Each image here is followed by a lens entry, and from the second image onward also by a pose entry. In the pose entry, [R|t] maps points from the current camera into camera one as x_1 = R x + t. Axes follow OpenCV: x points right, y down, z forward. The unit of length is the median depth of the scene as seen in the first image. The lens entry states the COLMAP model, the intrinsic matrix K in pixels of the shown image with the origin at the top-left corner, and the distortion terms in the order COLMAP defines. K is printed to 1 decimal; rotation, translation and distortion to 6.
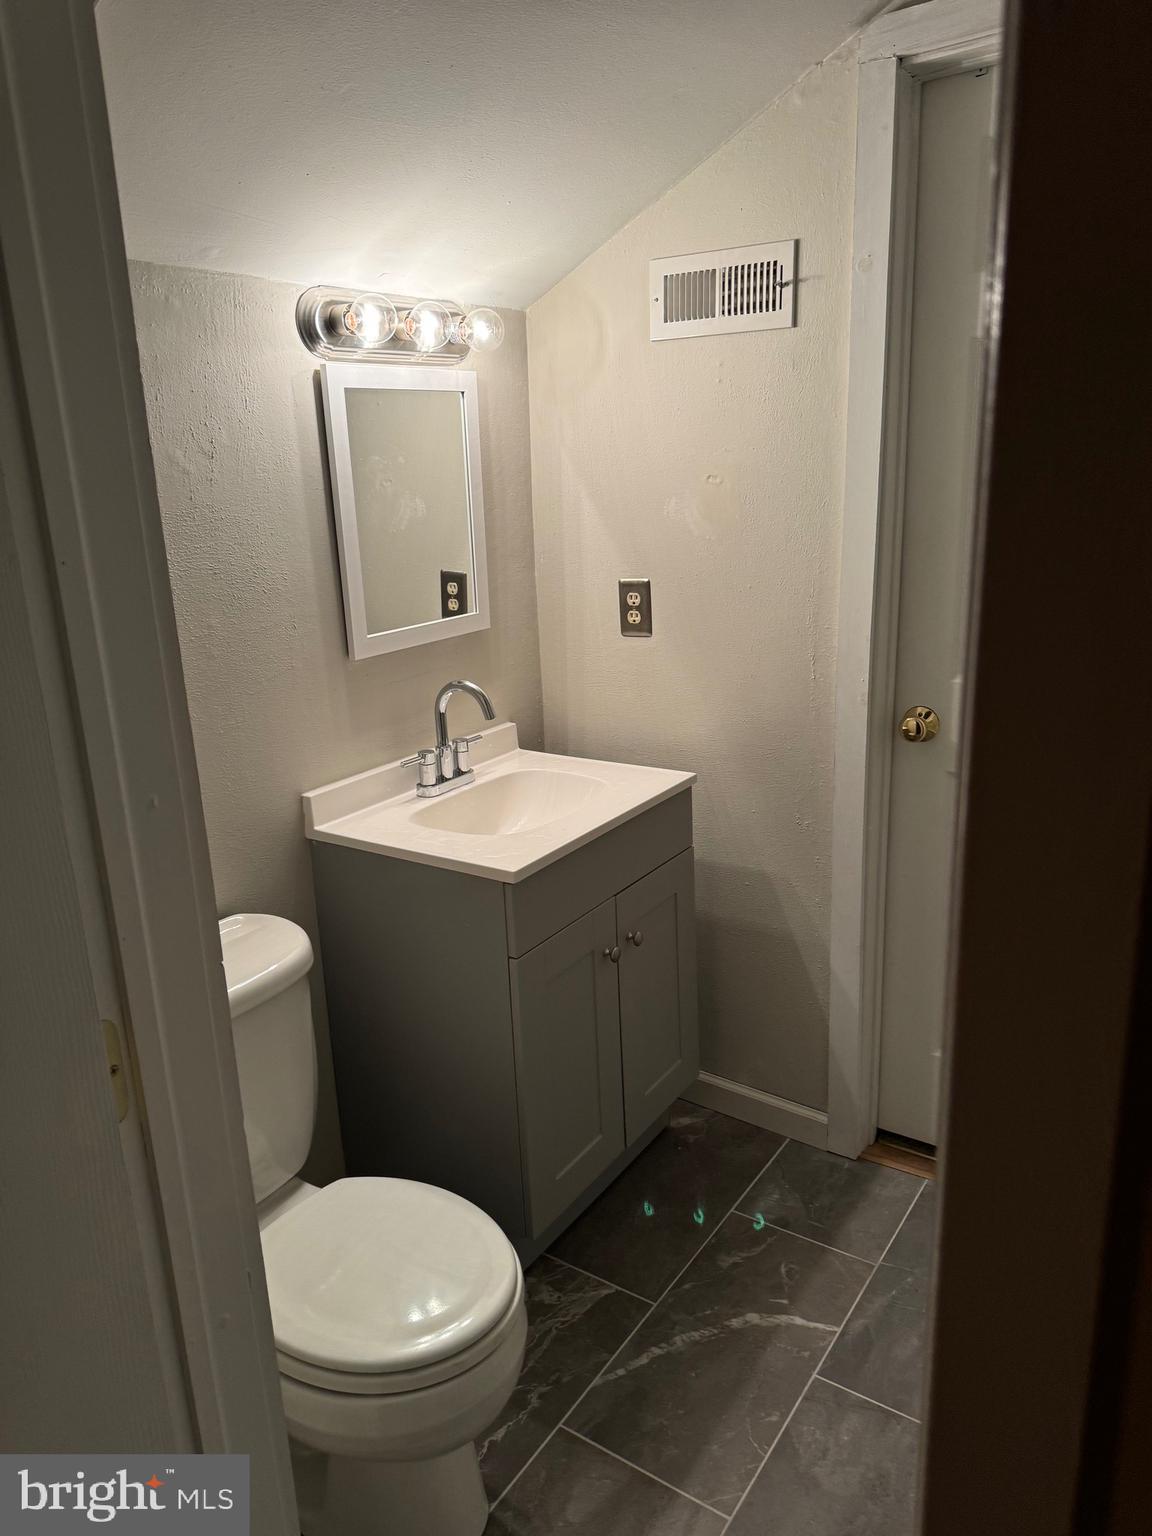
lens RADIAL K [[1089.1, 0, 576.0], [0, 1089.1, 768.0], [0, 0, 1]] dist [0.061052, -0.093586]
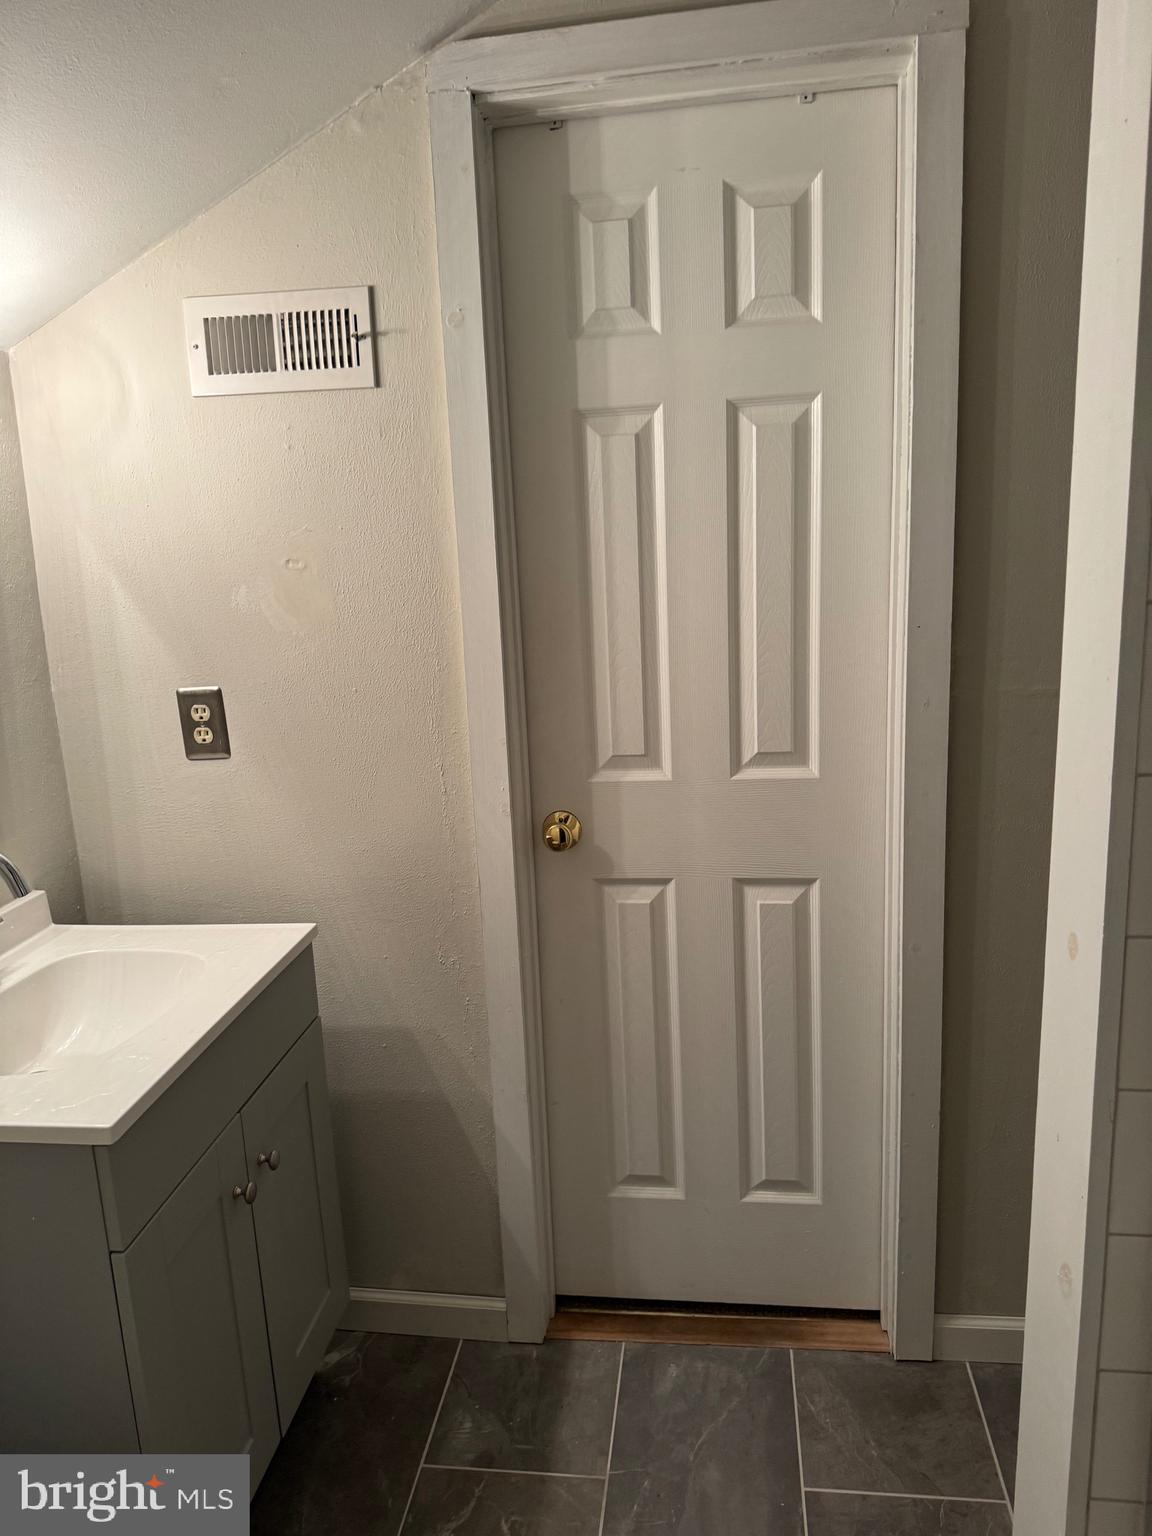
lens RADIAL K [[1089.1, 0, 576.0], [0, 1089.1, 768.0], [0, 0, 1]] dist [0.061052, -0.093586]
pose [[0.892343, -0.093558, 0.441554, -0.062851], [0.129206, 0.990291, -0.051288, -0.042551], [-0.432469, 0.102818, 0.895767, 0.188688]]
